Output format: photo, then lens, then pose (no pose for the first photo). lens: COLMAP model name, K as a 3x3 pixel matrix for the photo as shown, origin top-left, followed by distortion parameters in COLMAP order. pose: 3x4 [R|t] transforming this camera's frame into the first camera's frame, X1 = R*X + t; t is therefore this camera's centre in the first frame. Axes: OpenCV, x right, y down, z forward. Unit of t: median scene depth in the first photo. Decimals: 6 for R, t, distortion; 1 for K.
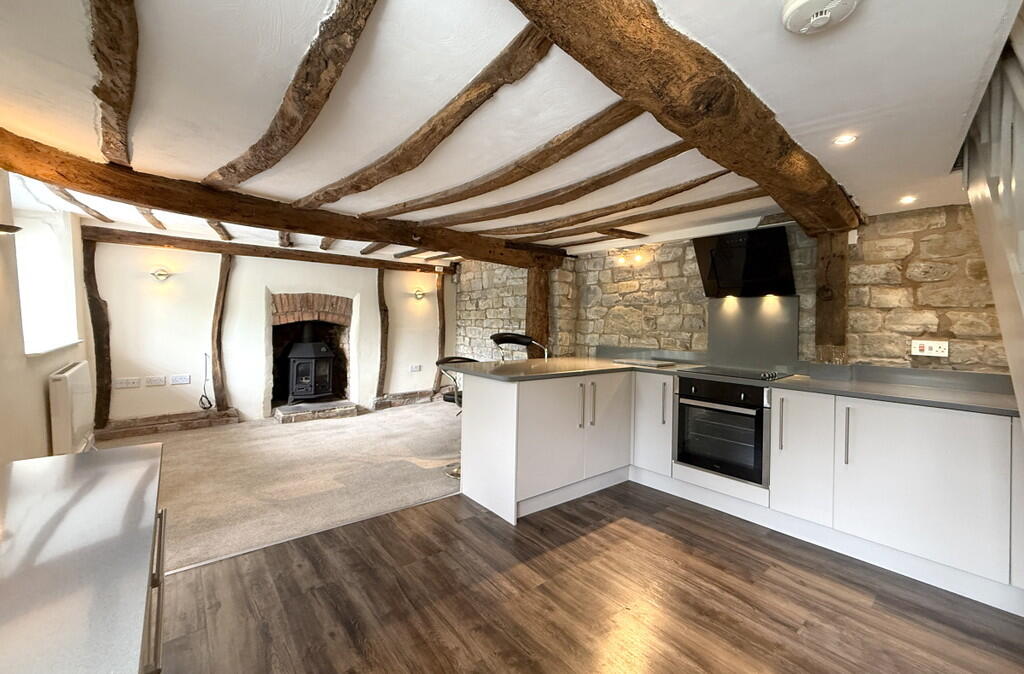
lens RADIAL K [[406.0, 0, 508.7], [0, 406.0, 317.8], [0, 0, 1]] dist [0.001228, -0.000299]
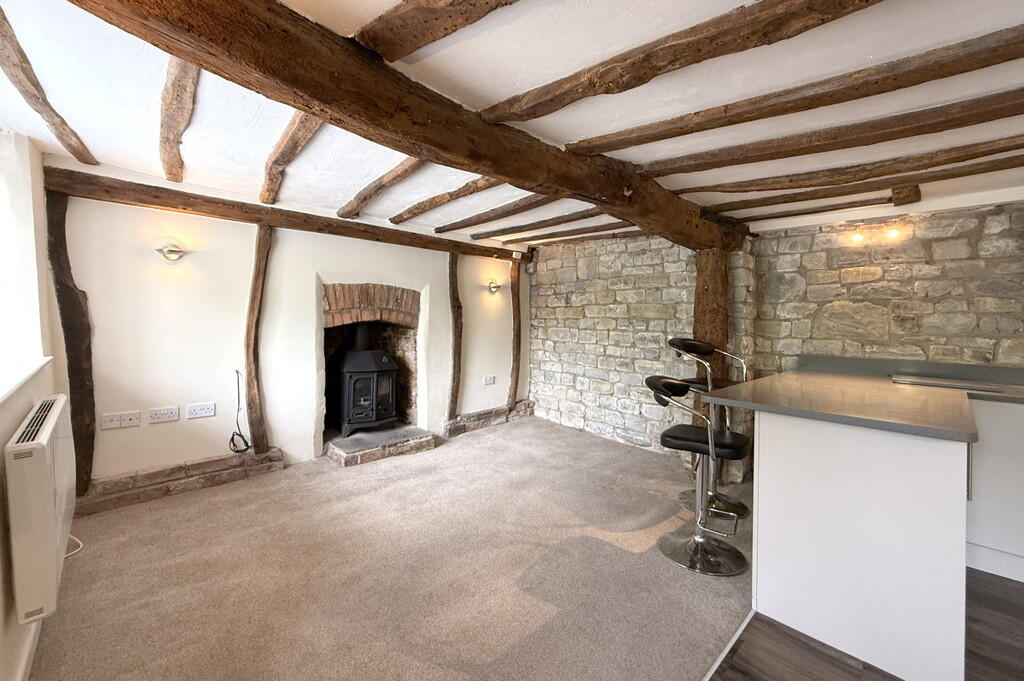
lens RADIAL K [[406.0, 0, 509.6], [0, 406.0, 317.7], [0, 0, 1]] dist [0.001228, -0.000299]
pose [[0.996802, -0.001353, 0.079899, -0.400781], [0.000877, 0.999982, 0.006000, -0.004280], [-0.079905, -0.005910, 0.996785, 0.332727]]
